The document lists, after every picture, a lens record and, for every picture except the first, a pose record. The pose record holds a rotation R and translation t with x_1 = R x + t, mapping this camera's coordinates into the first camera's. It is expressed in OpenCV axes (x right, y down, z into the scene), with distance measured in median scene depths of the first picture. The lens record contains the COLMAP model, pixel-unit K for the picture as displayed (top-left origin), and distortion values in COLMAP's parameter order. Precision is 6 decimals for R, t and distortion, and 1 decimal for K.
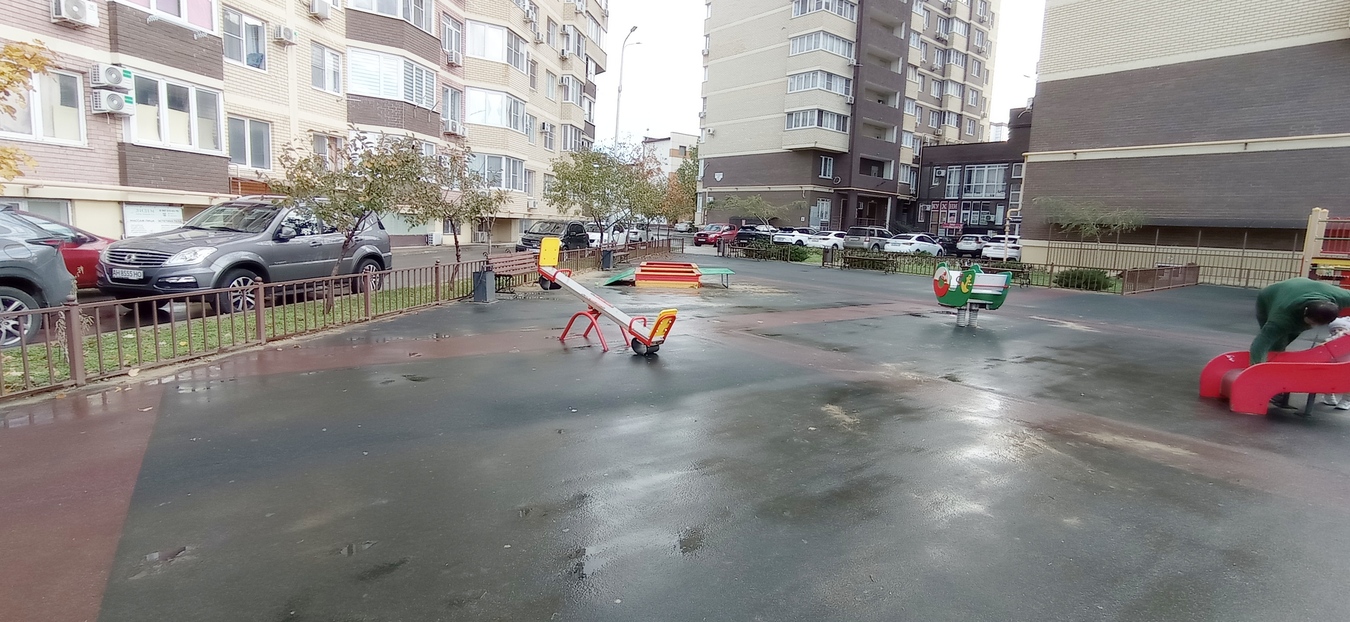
lens RADIAL K [[616.8, 0, 695.3], [0, 616.8, 305.9], [0, 0, 1]] dist [-0.020386, 0.000854]
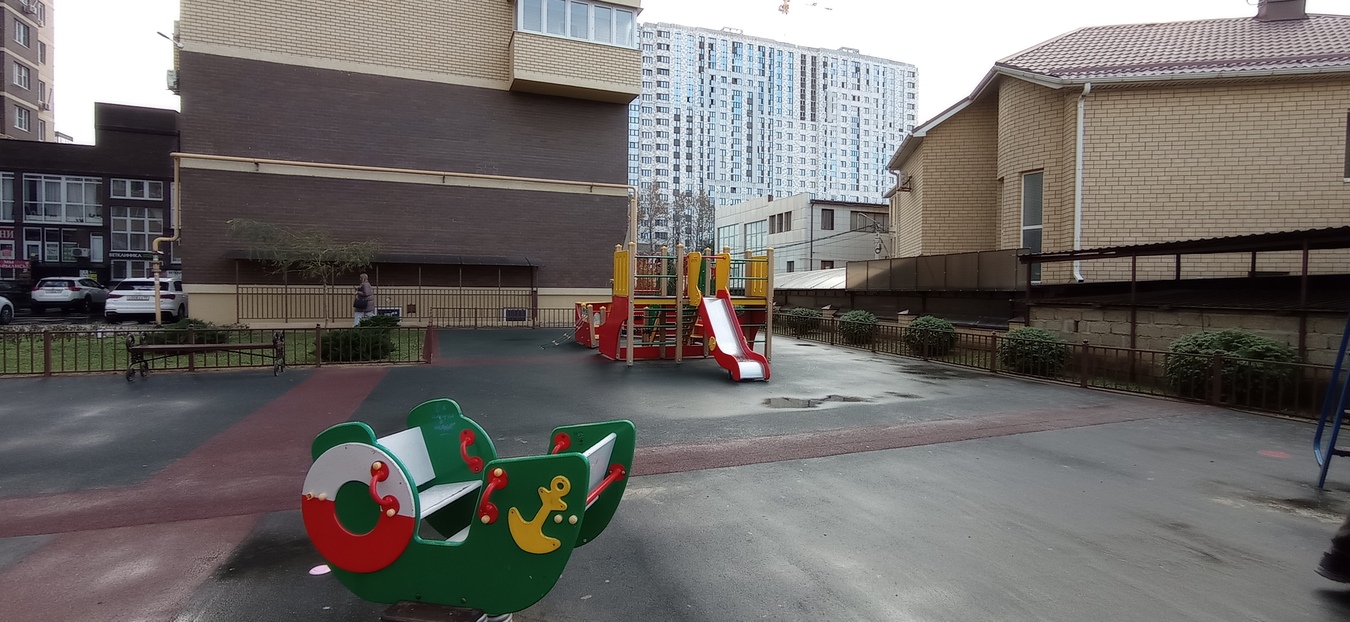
lens RADIAL K [[616.8, 0, 695.3], [0, 616.8, 305.9], [0, 0, 1]] dist [-0.020386, 0.000854]
pose [[0.305141, -0.067375, 0.949921, 0.039723], [0.123398, 0.991882, 0.030713, -0.019009], [-0.944278, 0.107847, 0.310978, 0.141958]]
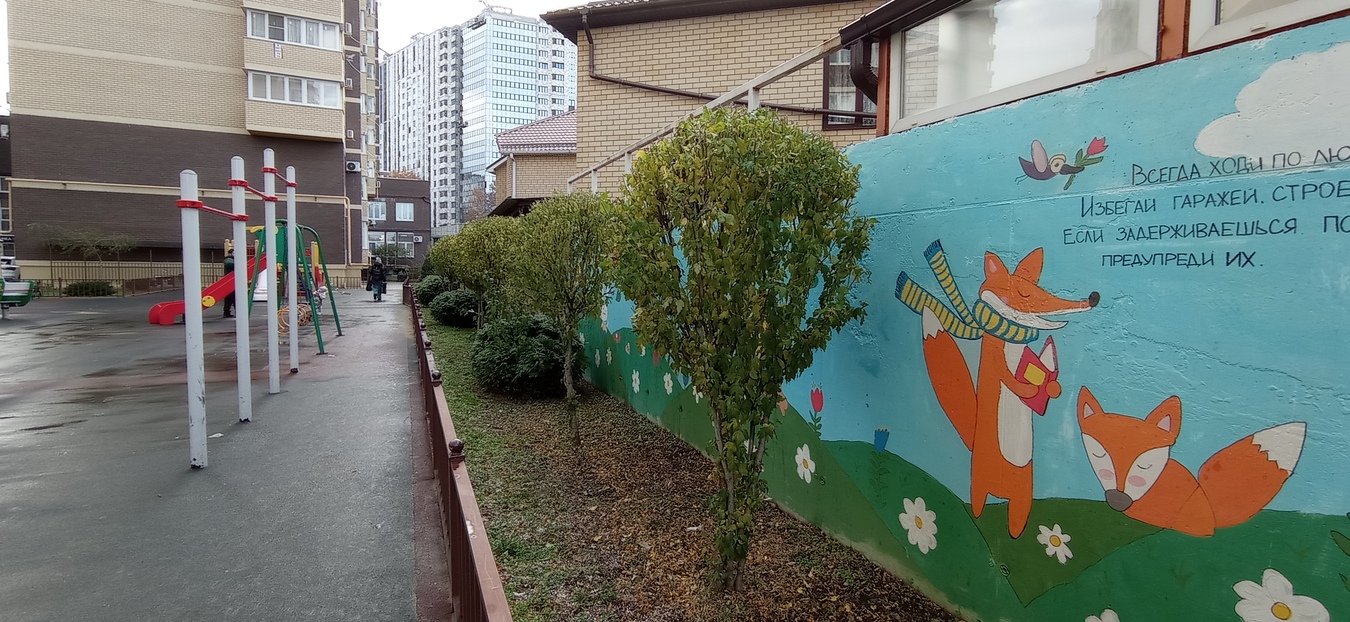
lens RADIAL K [[596.4, 0, 675.0], [0, 596.4, 311.0], [0, 0, 1]] dist [-0.018841, 0.000275]
pose [[0.224133, -0.105256, 0.968858, -0.094759], [0.120233, 0.989542, 0.079689, 0.016555], [-0.967113, 0.098628, 0.234445, -0.155712]]
